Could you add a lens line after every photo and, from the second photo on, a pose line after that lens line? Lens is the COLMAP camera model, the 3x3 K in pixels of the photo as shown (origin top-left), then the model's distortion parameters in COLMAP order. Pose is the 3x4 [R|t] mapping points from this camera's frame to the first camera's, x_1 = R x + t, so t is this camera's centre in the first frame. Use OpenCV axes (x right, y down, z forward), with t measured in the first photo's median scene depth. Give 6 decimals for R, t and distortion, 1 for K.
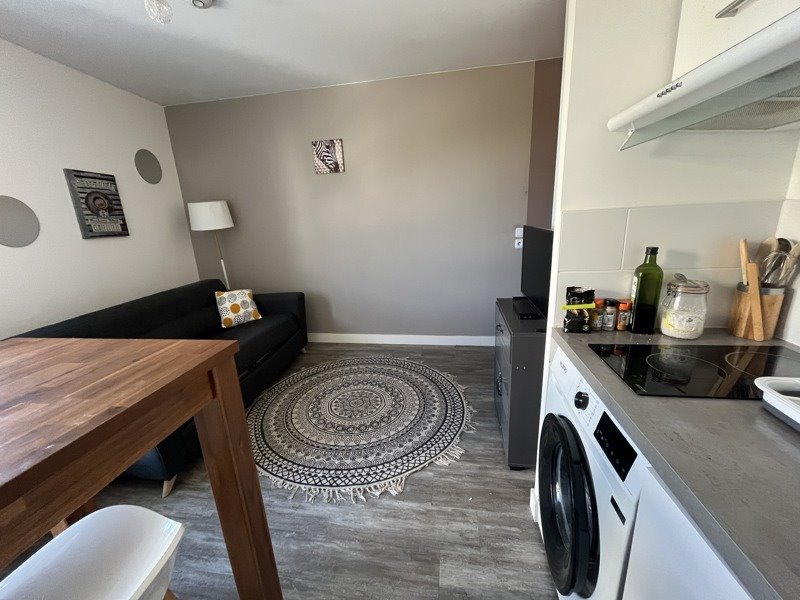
lens RADIAL K [[320.5, 0, 398.4], [0, 320.5, 298.4], [0, 0, 1]] dist [-0.001318, -0.000088]
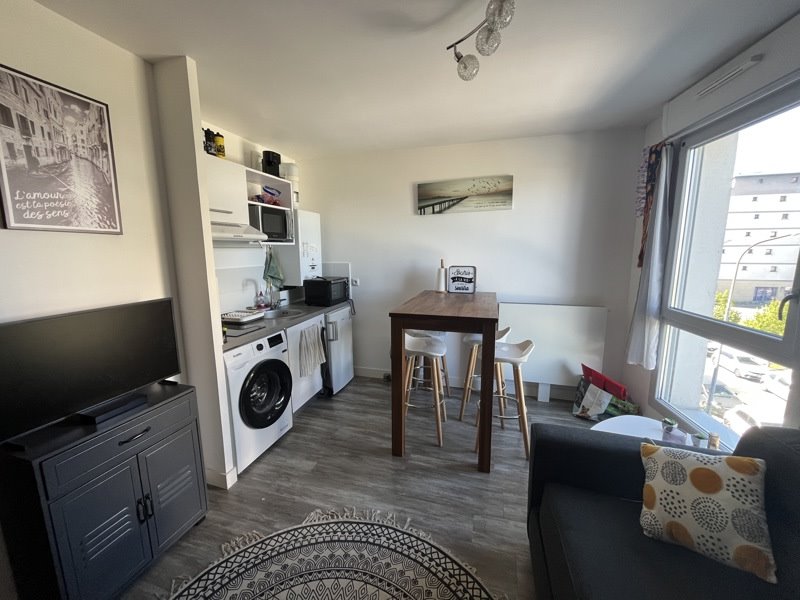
lens RADIAL K [[320.5, 0, 399.0], [0, 320.5, 300.0], [0, 0, 1]] dist [-0.001318, -0.000088]
pose [[-0.988521, 0.042802, 0.144891, -0.476201], [0.097332, 0.913909, 0.394077, -0.490653], [-0.115550, 0.403656, -0.907585, 1.632547]]
